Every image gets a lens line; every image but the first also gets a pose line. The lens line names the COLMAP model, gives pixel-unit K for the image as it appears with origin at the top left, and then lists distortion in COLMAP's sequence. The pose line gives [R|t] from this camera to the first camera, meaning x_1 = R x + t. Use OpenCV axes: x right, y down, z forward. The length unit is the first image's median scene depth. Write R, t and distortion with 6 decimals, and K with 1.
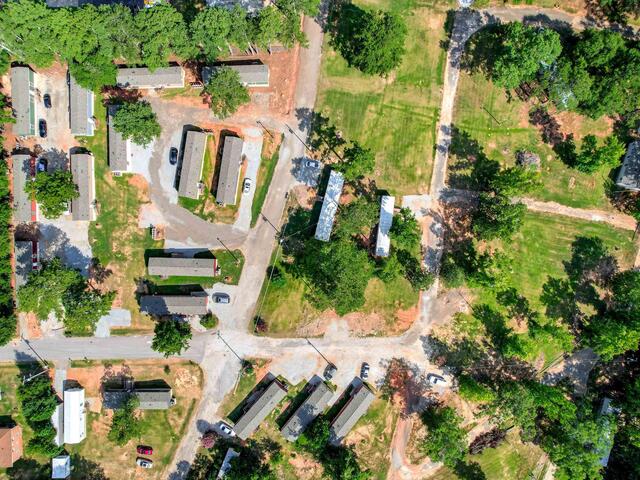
lens RADIAL K [[456.8, 0, 320.5], [0, 456.8, 241.2], [0, 0, 1]] dist [-0.071189, 0.055694]
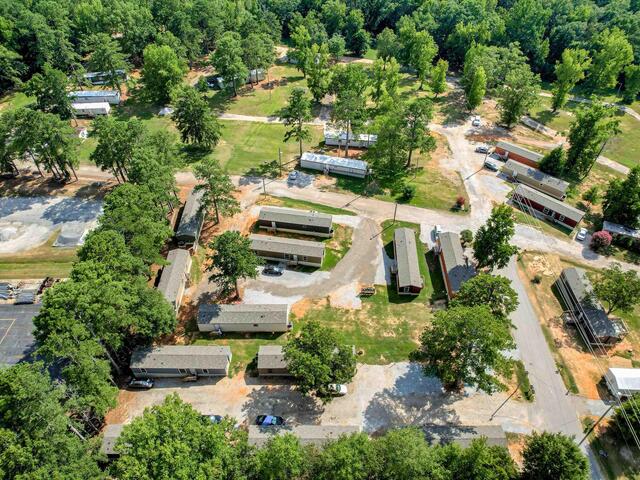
lens RADIAL K [[460.9, 0, 320.7], [0, 460.9, 241.0], [0, 0, 1]] dist [-0.070322, 0.061130]
pose [[0.024170, -0.705194, 0.708603, -0.861941], [0.999636, 0.008529, -0.025609, -0.078747], [0.012016, 0.708964, 0.705143, 0.366822]]
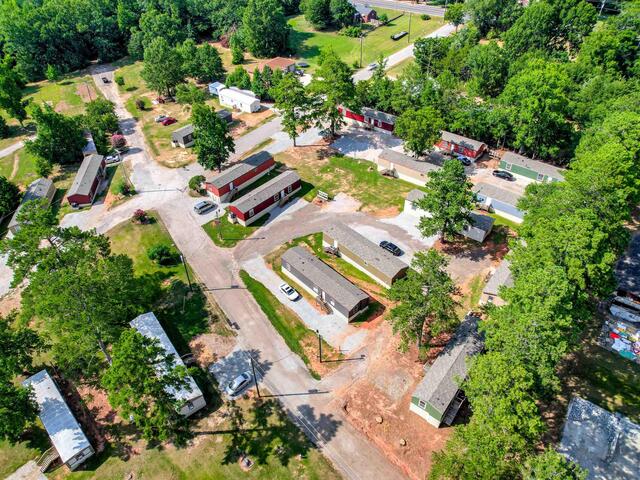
lens RADIAL K [[460.9, 0, 320.7], [0, 460.9, 240.3], [0, 0, 1]] dist [-0.070322, 0.061130]
pose [[-0.629464, 0.507880, -0.588075, 0.153357], [-0.776990, -0.403810, 0.482932, -0.433880], [0.007801, 0.760917, 0.648802, 0.520143]]
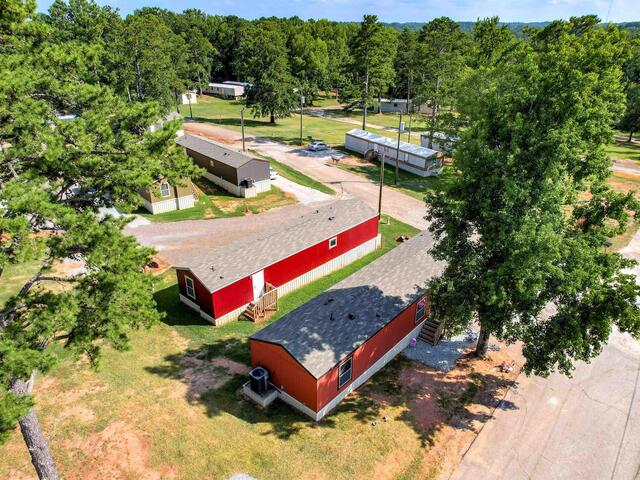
lens RADIAL K [[460.9, 0, 319.9], [0, 460.9, 240.8], [0, 0, 1]] dist [-0.070322, 0.061130]
pose [[0.662629, -0.318104, 0.678036, -0.476867], [0.748944, 0.278840, -0.601108, 0.241684], [0.002151, 0.906123, 0.423010, 0.849264]]
